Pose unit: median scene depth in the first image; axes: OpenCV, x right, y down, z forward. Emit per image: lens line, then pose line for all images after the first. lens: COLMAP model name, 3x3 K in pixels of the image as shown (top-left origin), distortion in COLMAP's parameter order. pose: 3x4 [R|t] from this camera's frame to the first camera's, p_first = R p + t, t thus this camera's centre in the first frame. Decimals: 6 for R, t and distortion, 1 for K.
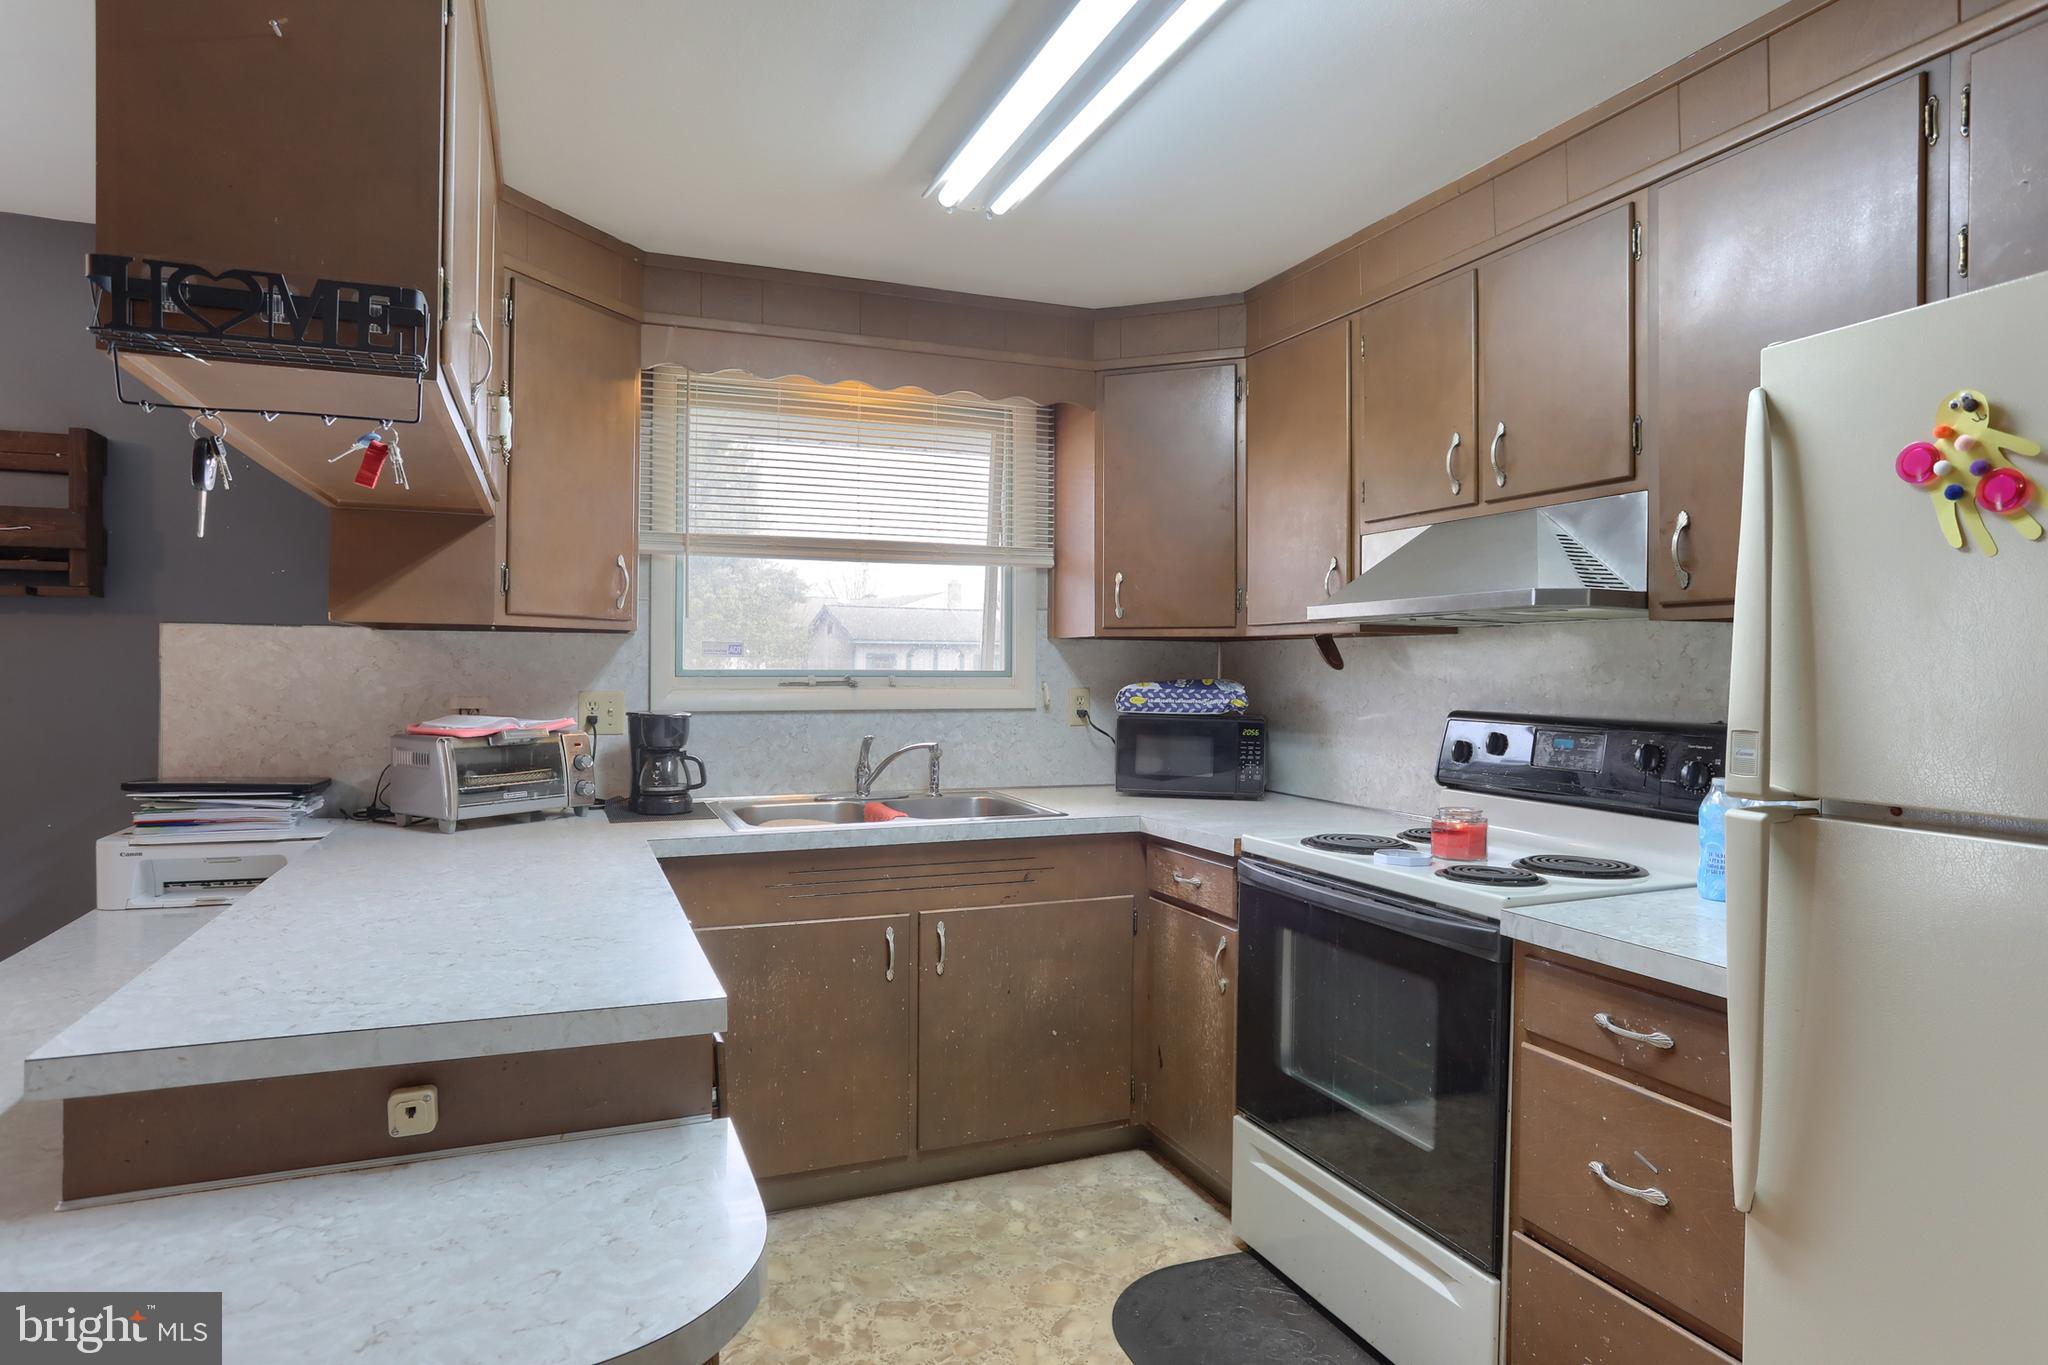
lens RADIAL K [[1130.5, 0, 1030.1], [0, 1130.5, 675.9], [0, 0, 1]] dist [-0.055575, 0.034042]
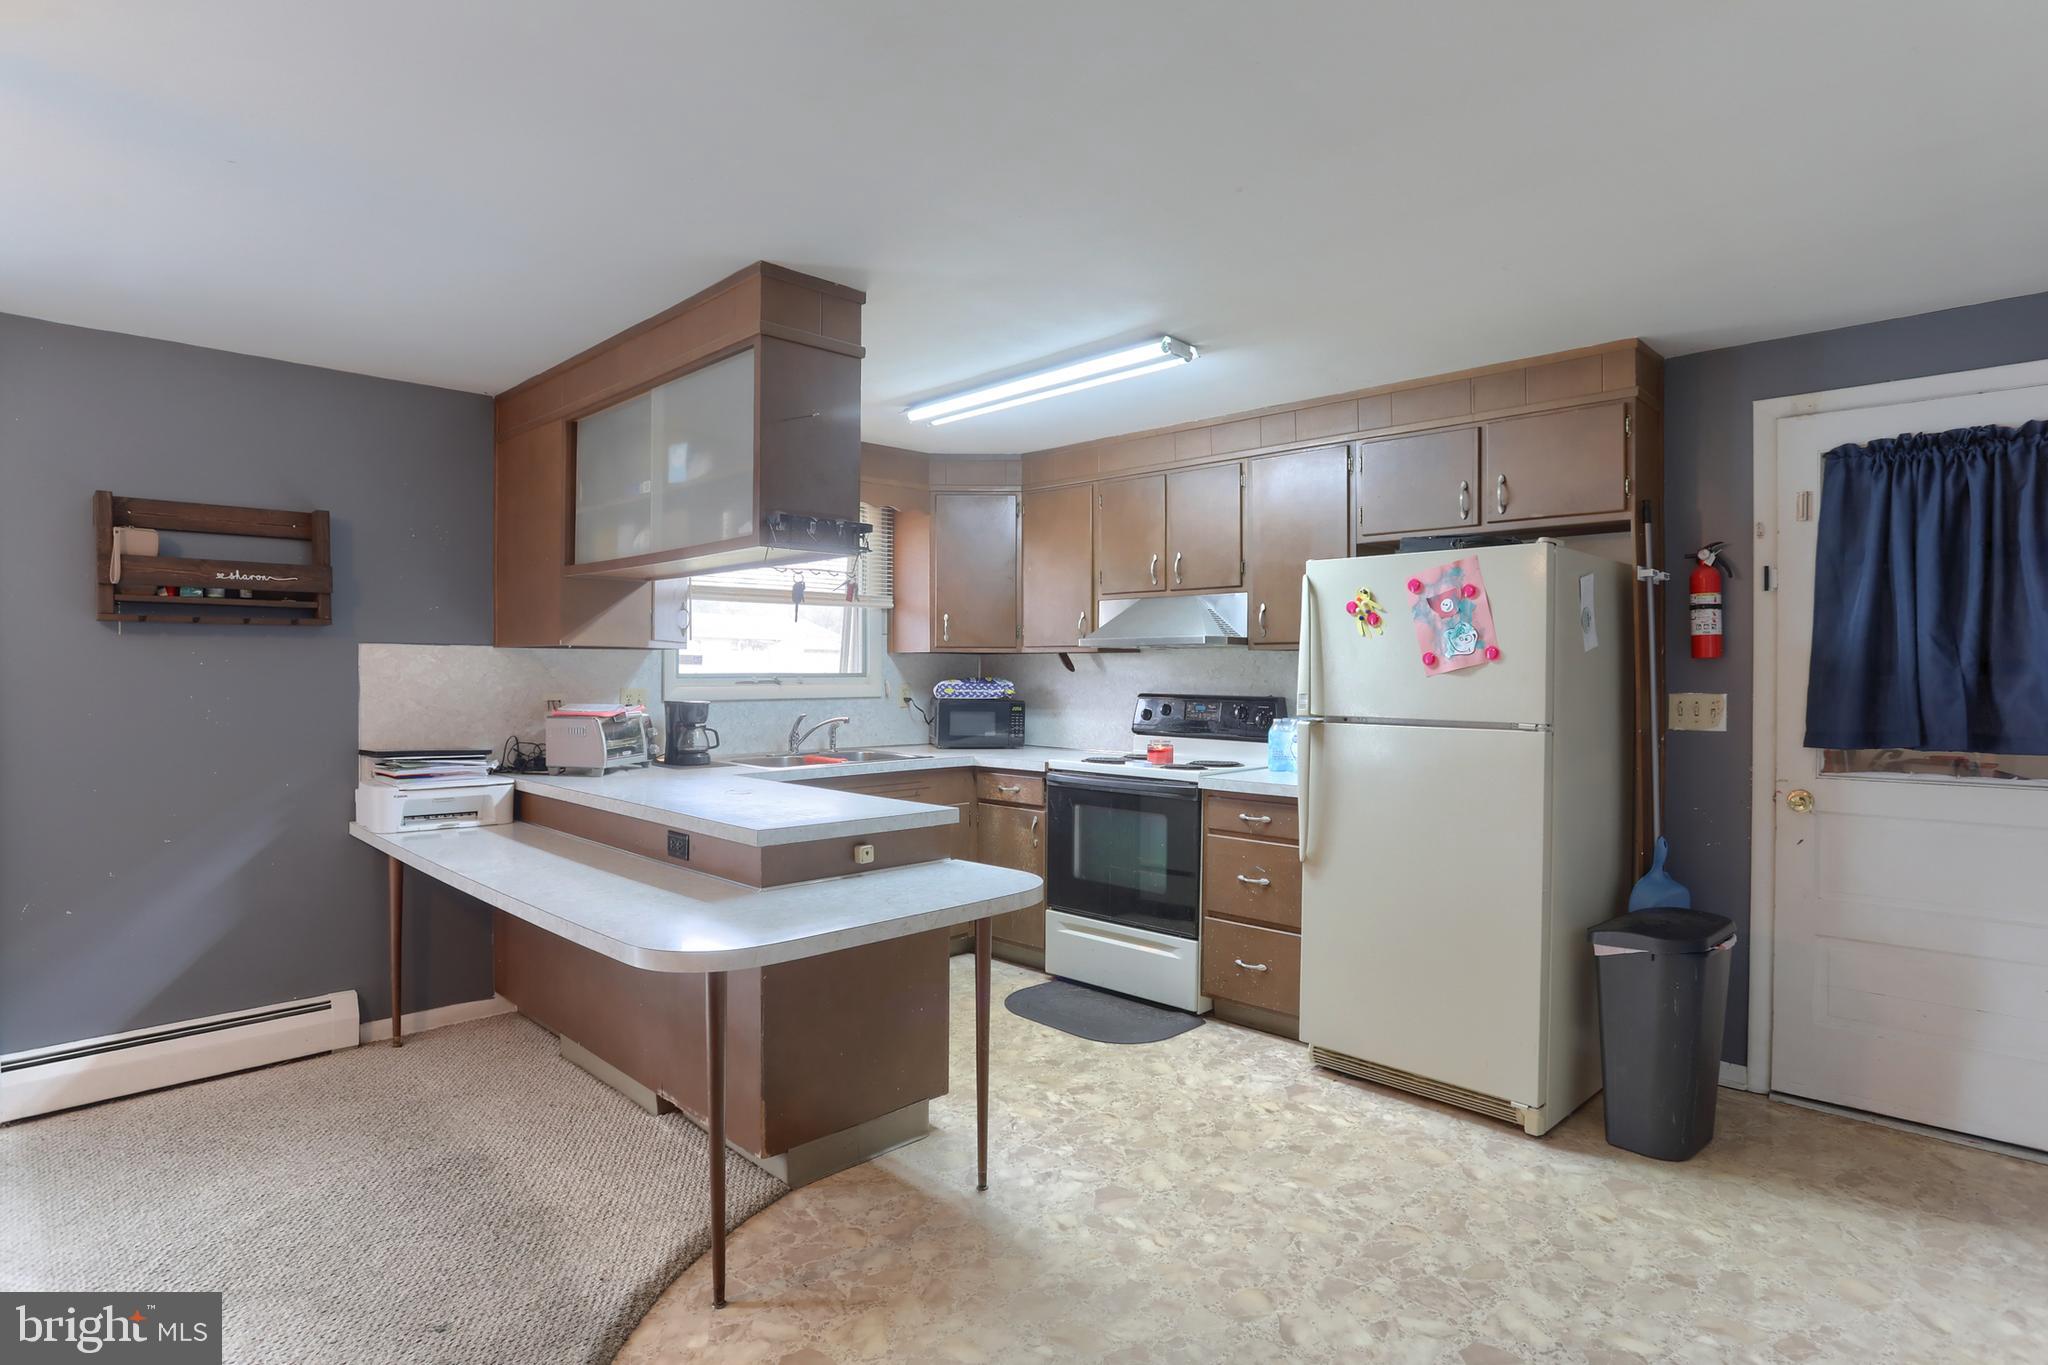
lens RADIAL K [[1050.7, 0, 1024.0], [0, 1050.7, 682.5], [0, 0, 1]] dist [-0.072263, 0.043637]
pose [[0.922272, -0.007690, 0.386464, -0.512192], [0.004770, 0.999952, 0.008514, -0.003799], [-0.386511, -0.006009, 0.922265, -0.585530]]
